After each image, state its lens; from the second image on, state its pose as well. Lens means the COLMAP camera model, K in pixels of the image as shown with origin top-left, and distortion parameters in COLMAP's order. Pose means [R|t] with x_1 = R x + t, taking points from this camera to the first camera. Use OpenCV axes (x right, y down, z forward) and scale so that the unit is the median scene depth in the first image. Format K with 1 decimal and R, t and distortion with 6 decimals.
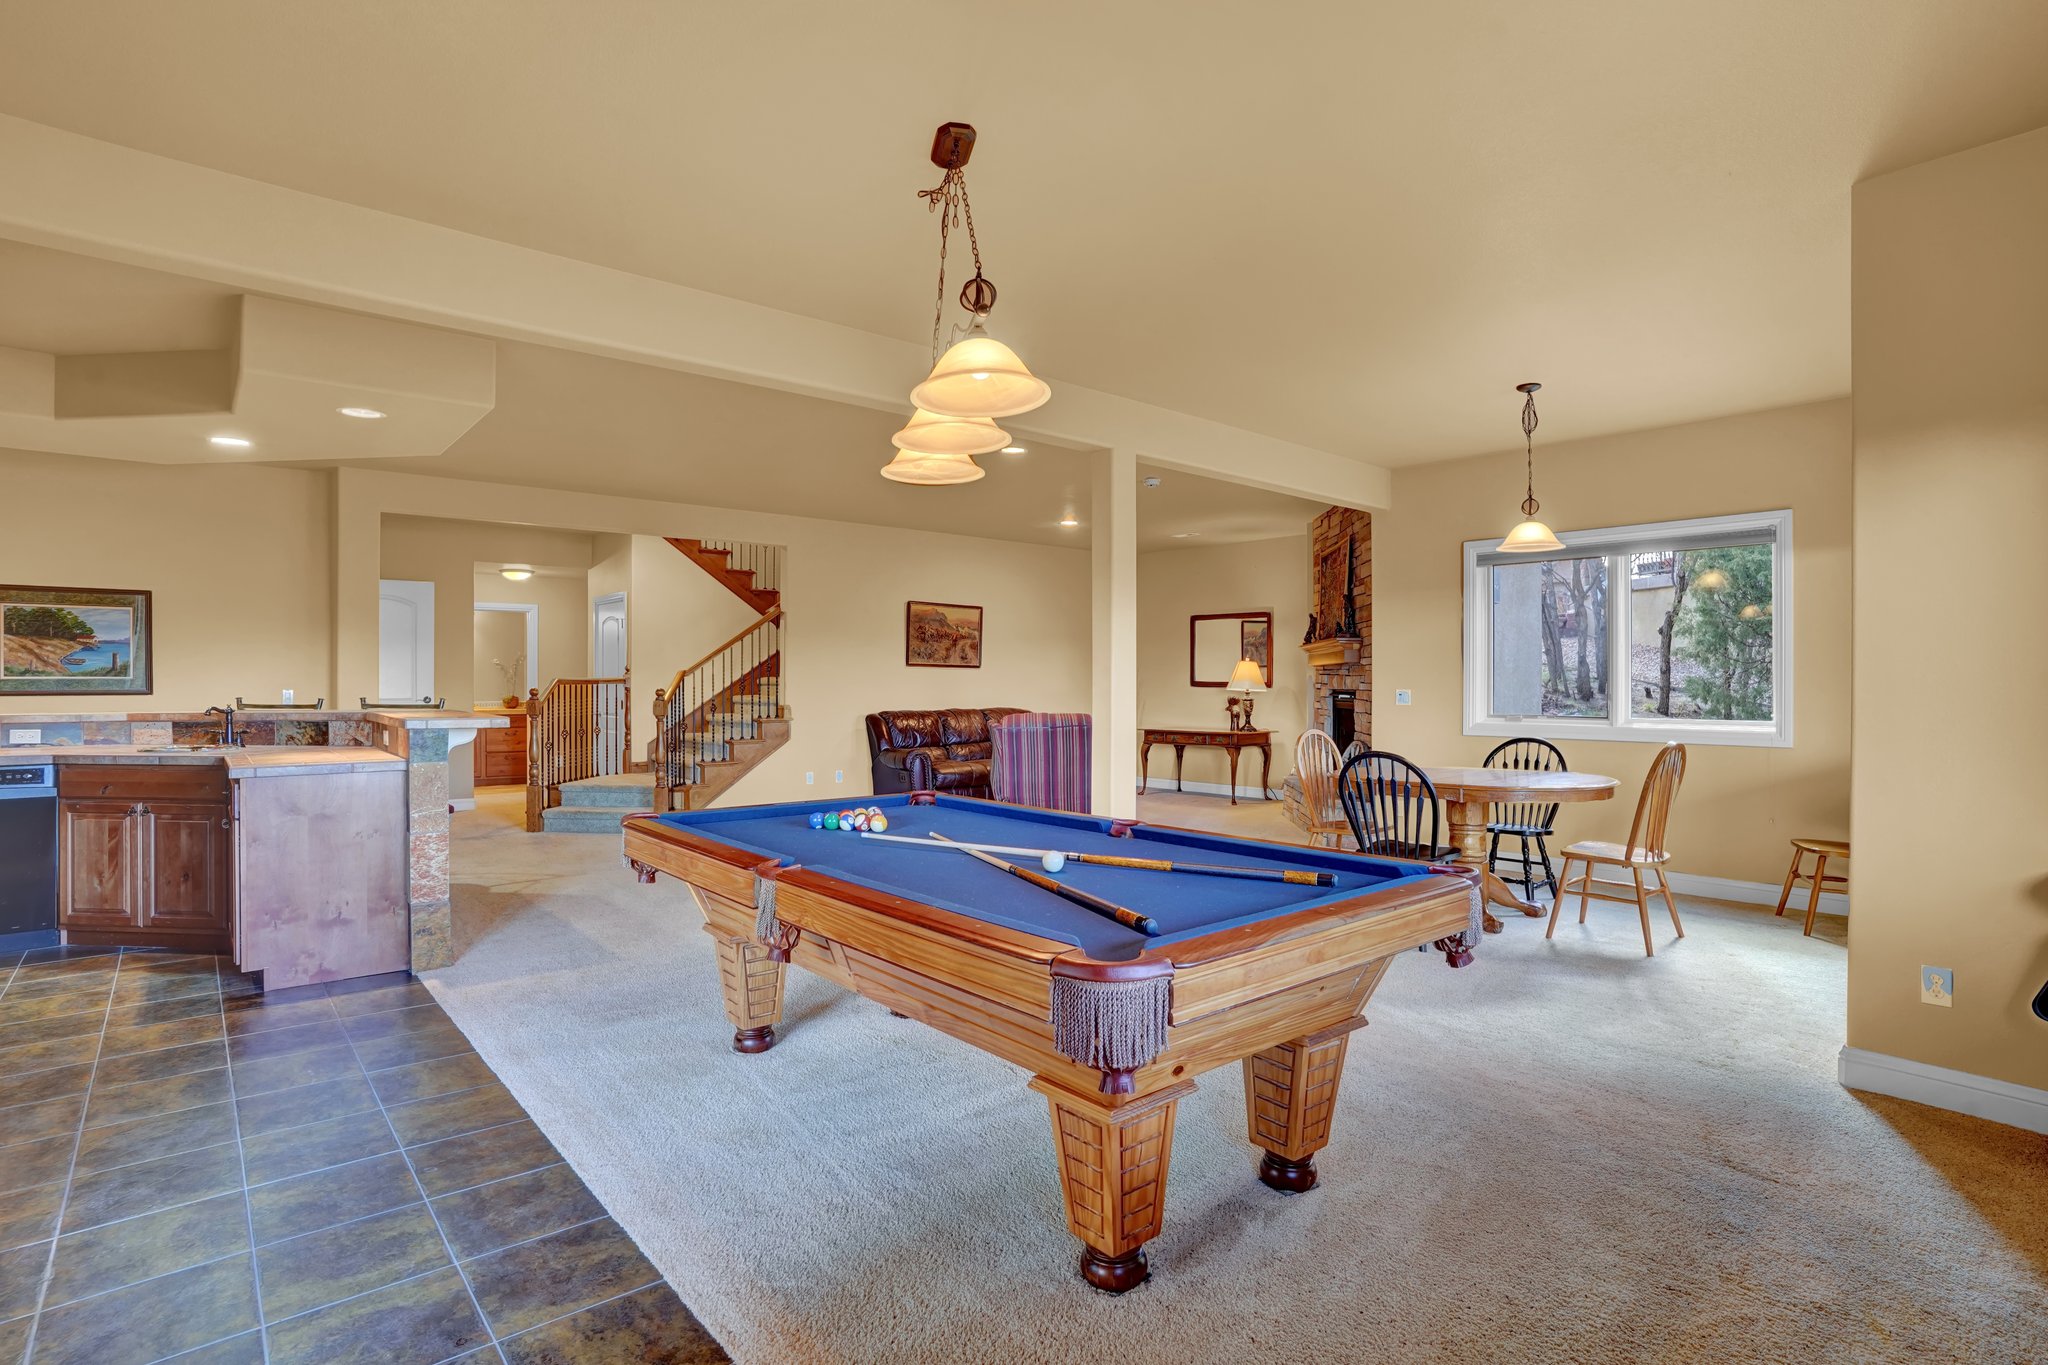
lens RADIAL K [[1030.0, 0, 1024.0], [0, 1030.0, 682.5], [0, 0, 1]] dist [-0.000698, -0.000101]
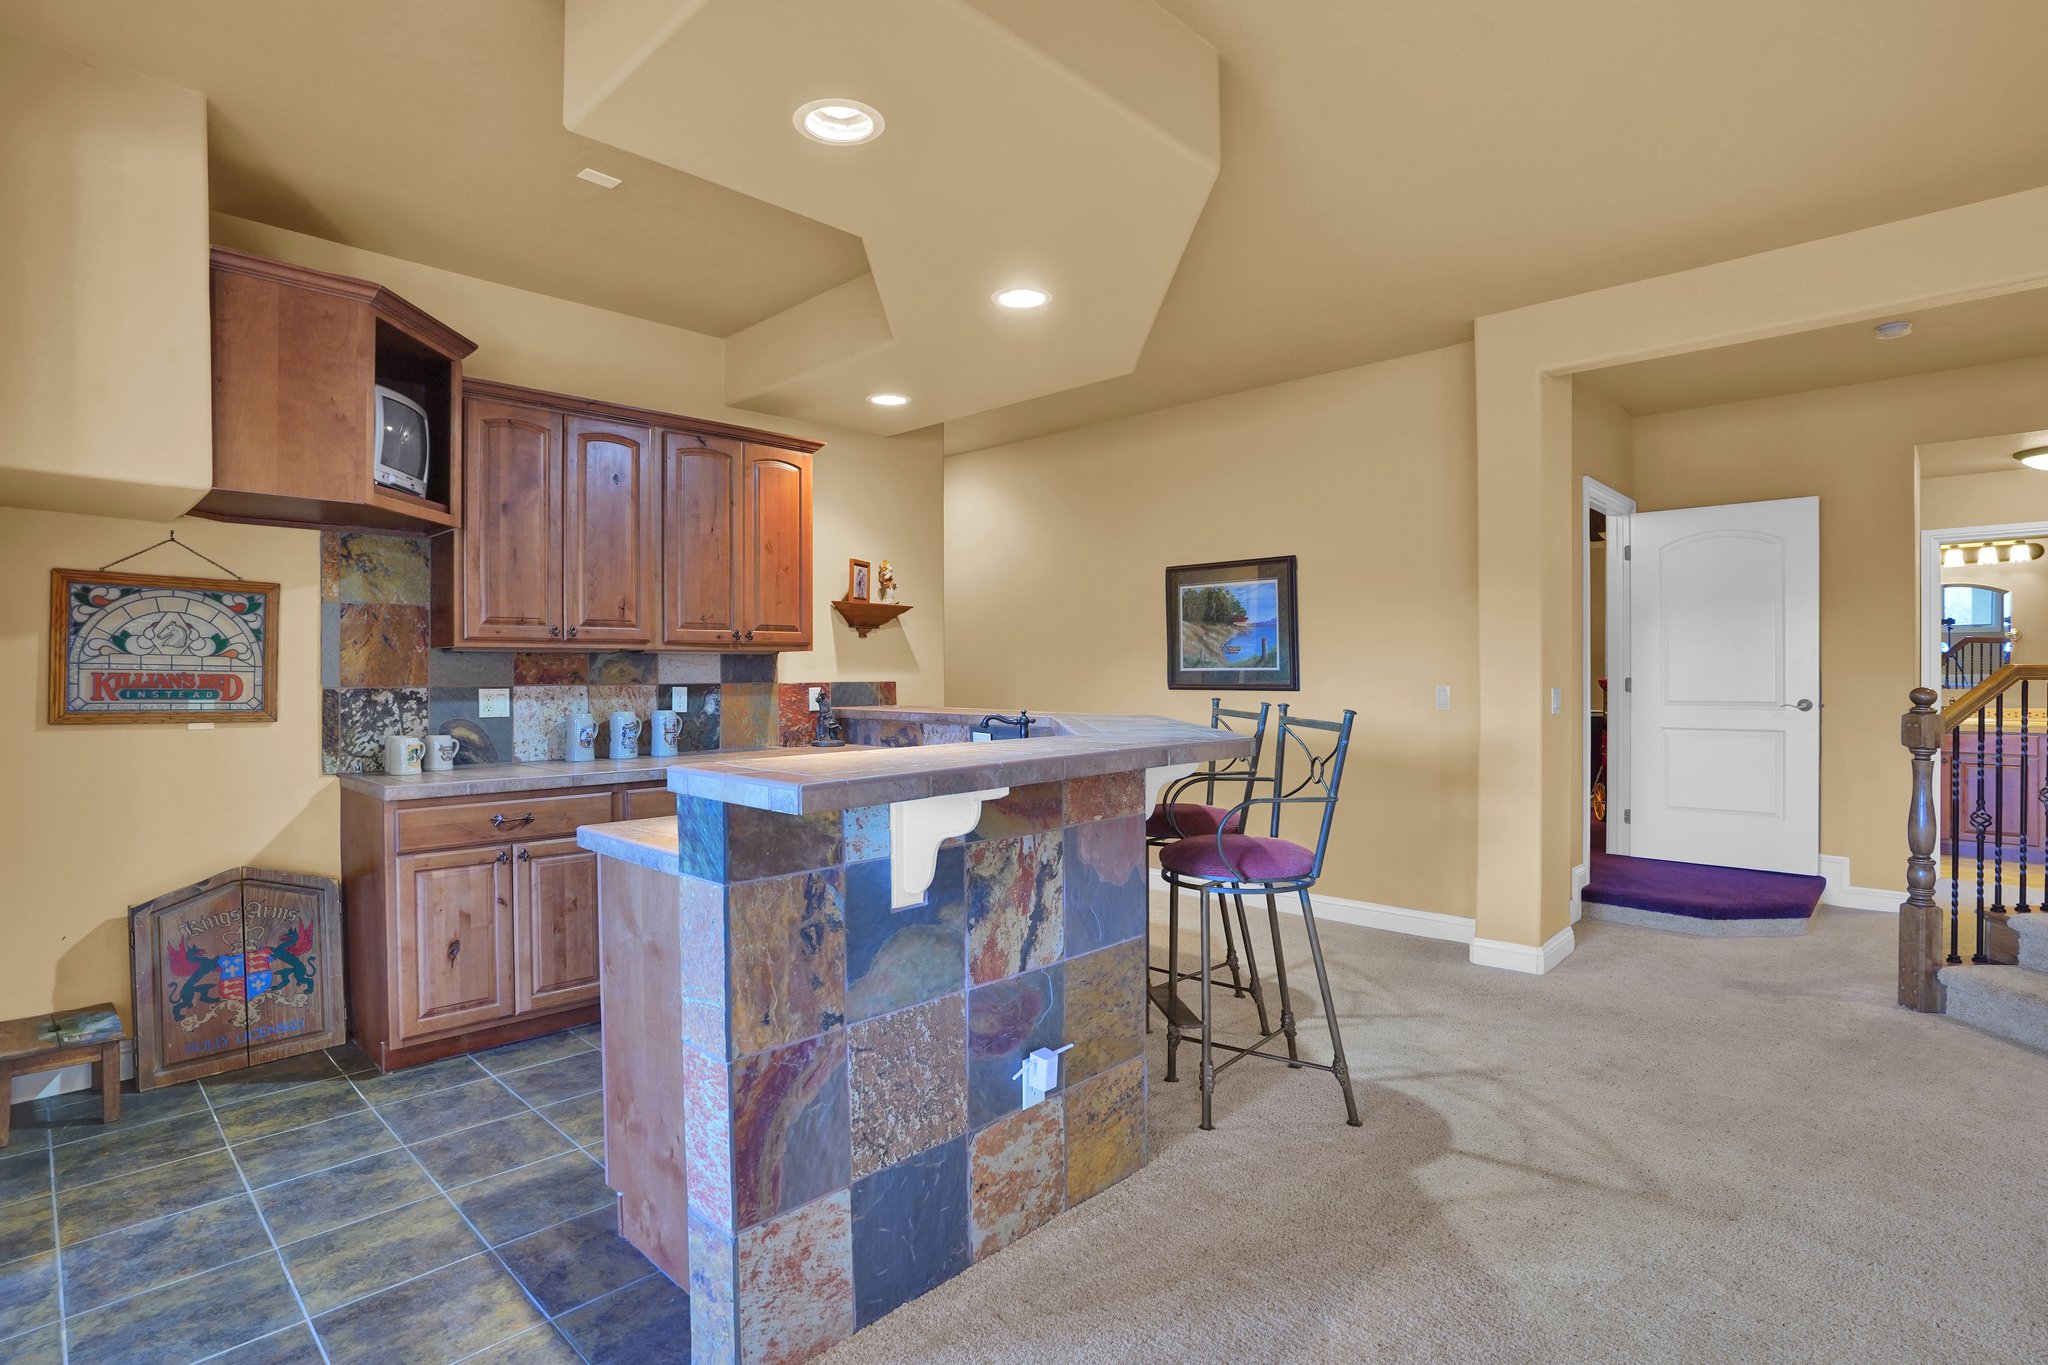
lens RADIAL K [[1030.0, 0, 1024.0], [0, 1030.0, 682.5], [0, 0, 1]] dist [-0.000698, -0.000101]
pose [[0.101893, 0.009774, -0.994747, -0.108491], [-0.003426, 0.999949, 0.009474, -0.001234], [0.994789, 0.002443, 0.101921, 0.753717]]
